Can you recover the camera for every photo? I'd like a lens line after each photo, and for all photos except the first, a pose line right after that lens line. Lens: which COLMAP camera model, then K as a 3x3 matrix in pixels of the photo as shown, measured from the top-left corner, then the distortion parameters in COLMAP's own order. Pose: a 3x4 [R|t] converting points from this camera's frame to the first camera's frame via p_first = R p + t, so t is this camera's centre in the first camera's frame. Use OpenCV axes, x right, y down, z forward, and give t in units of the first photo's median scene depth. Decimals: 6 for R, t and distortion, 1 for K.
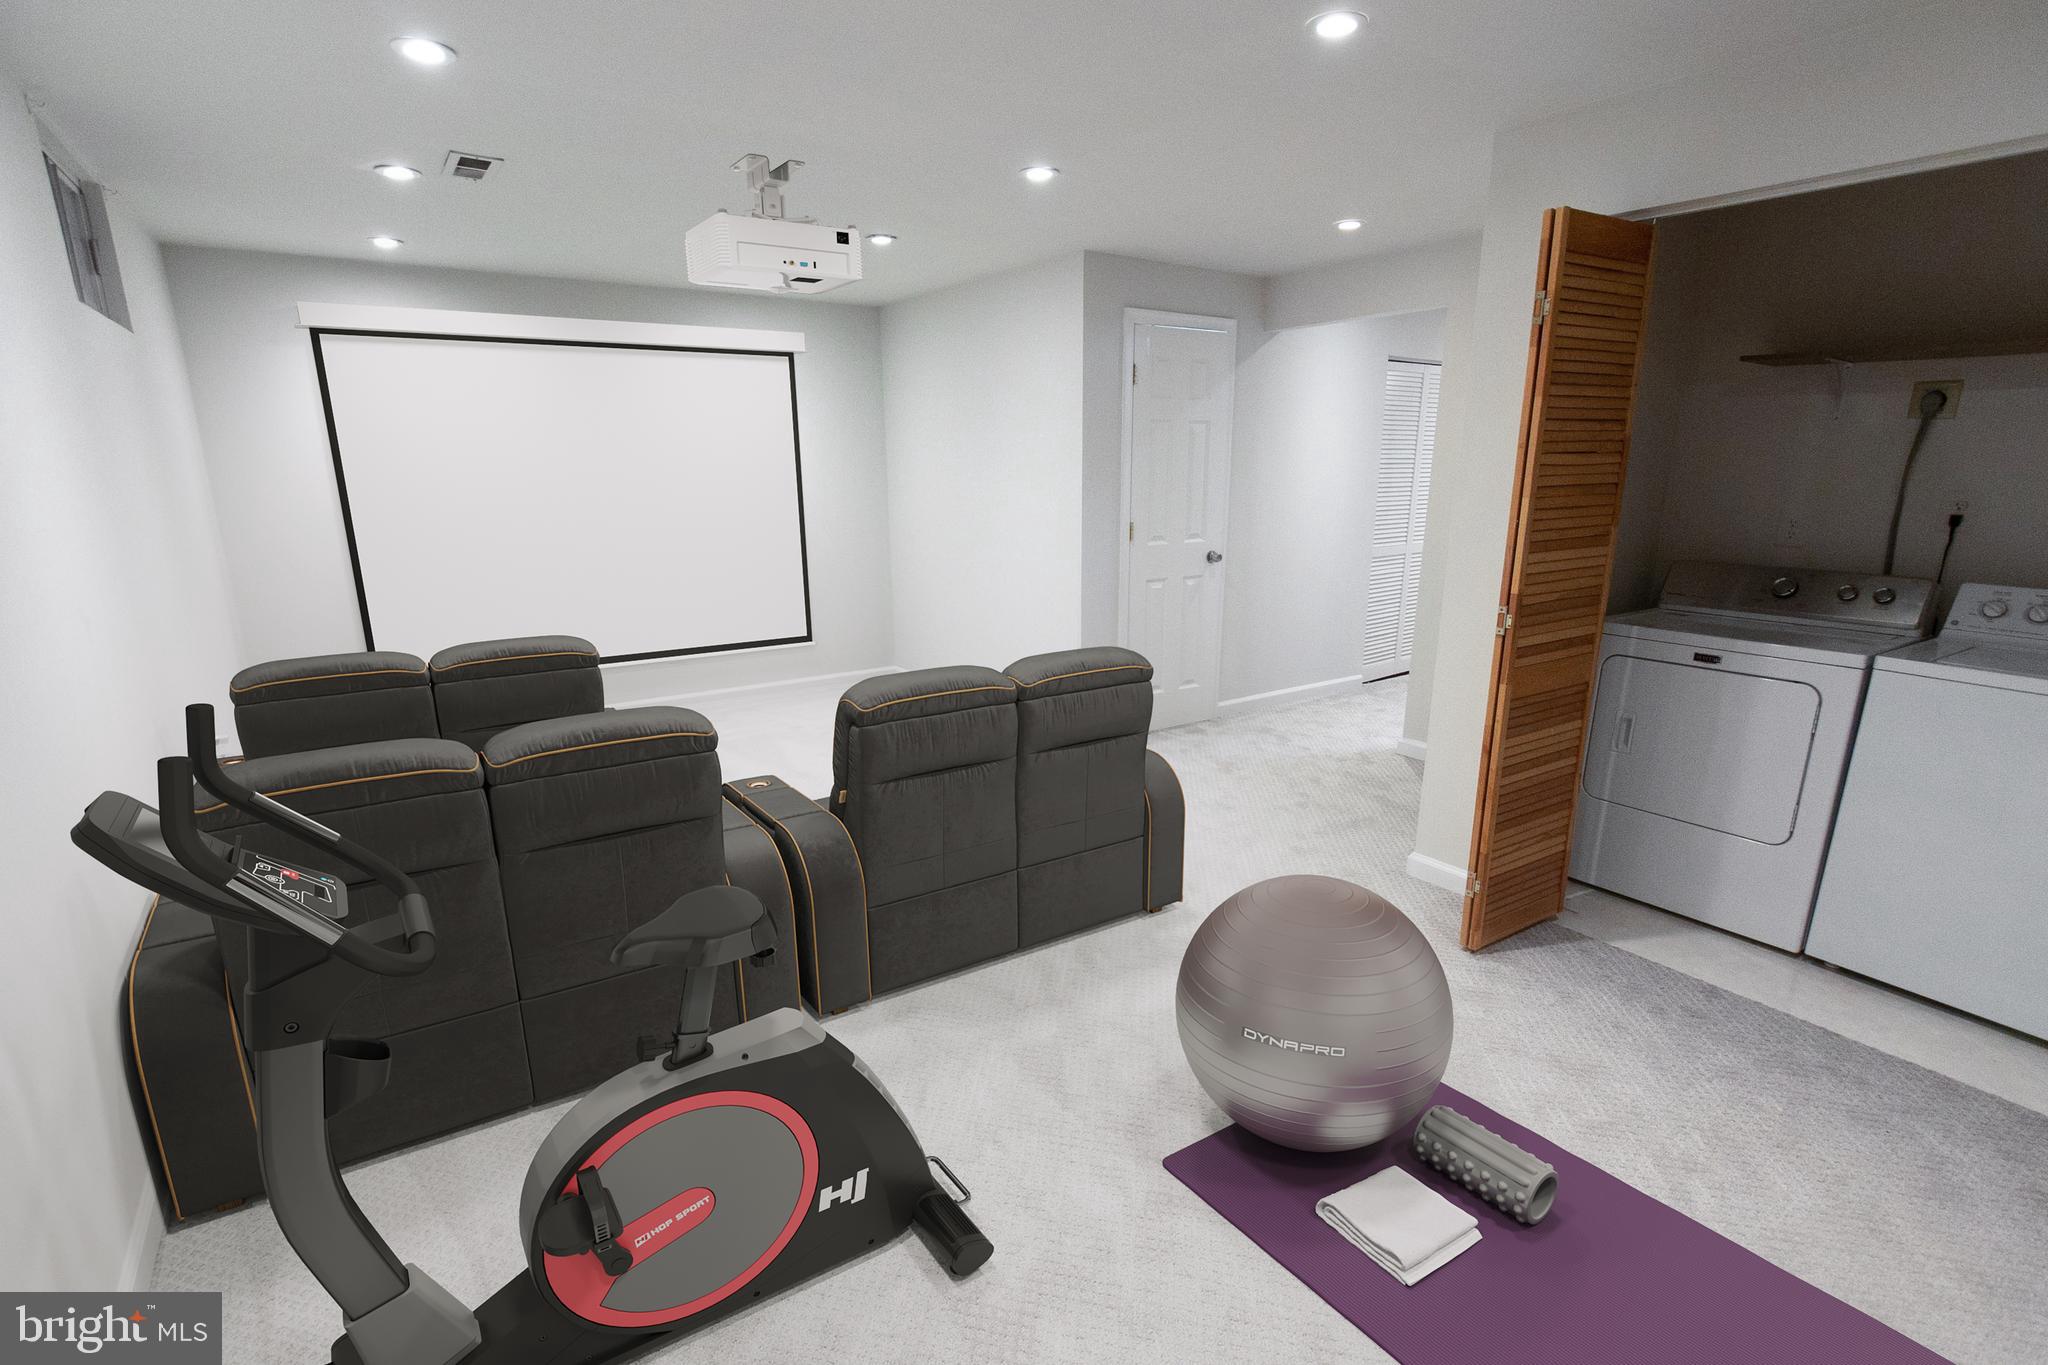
lens RADIAL K [[949.8, 0, 1023.4], [0, 949.8, 689.2], [0, 0, 1]] dist [0.008409, -0.008097]
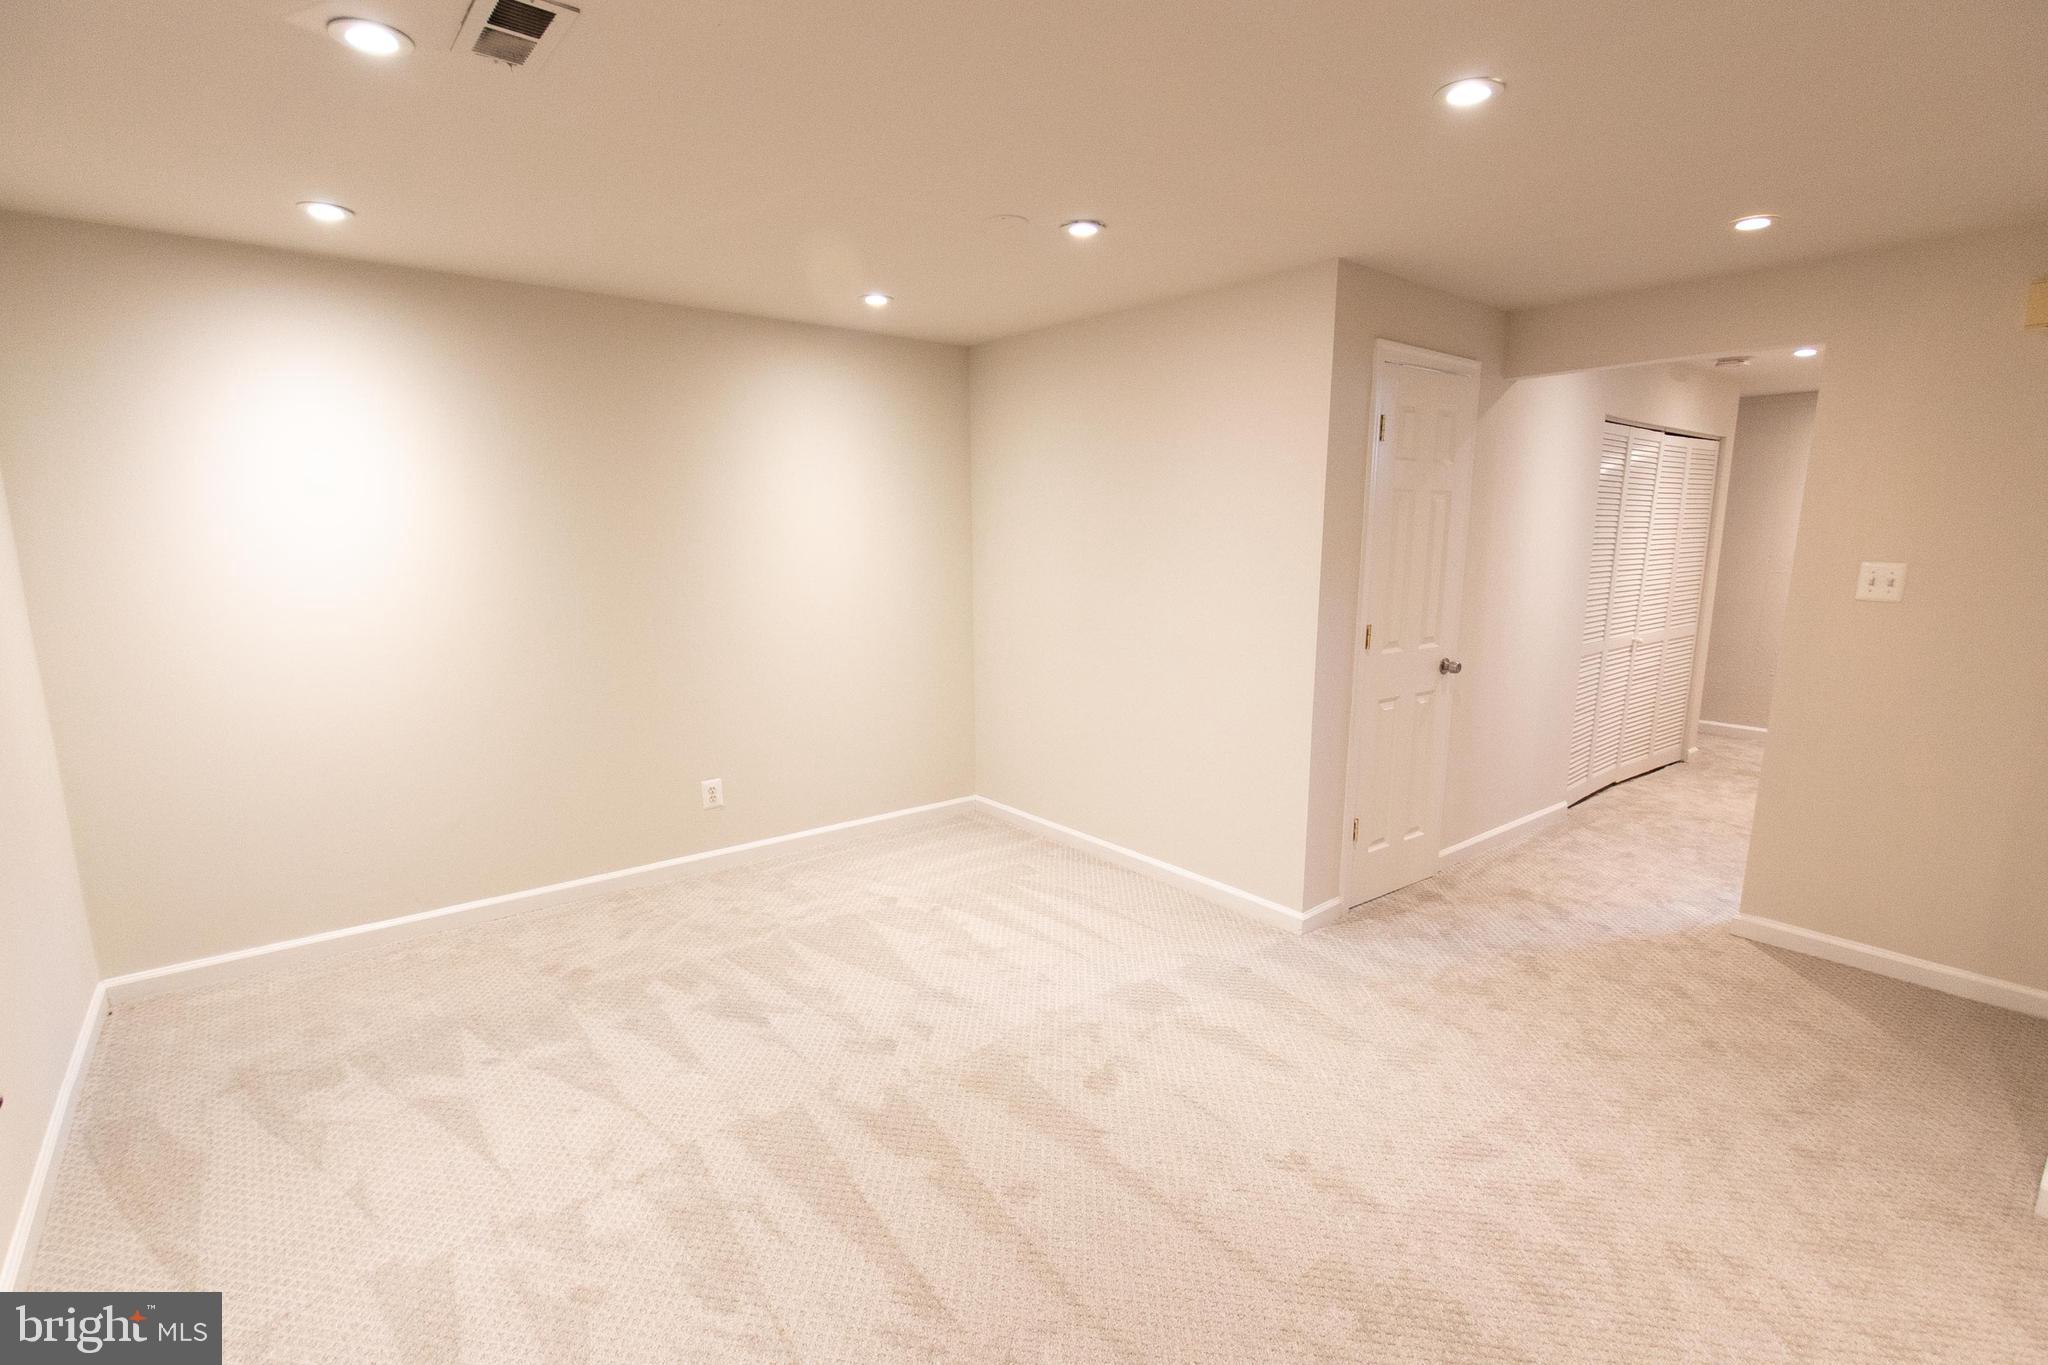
lens RADIAL K [[949.8, 0, 1027.7], [0, 949.8, 685.3], [0, 0, 1]] dist [0.008409, -0.008097]
pose [[0.996855, -0.008228, 0.078813, -0.203475], [0.013909, 0.997322, -0.071805, -0.077325], [-0.078011, 0.072675, 0.994300, 0.281874]]
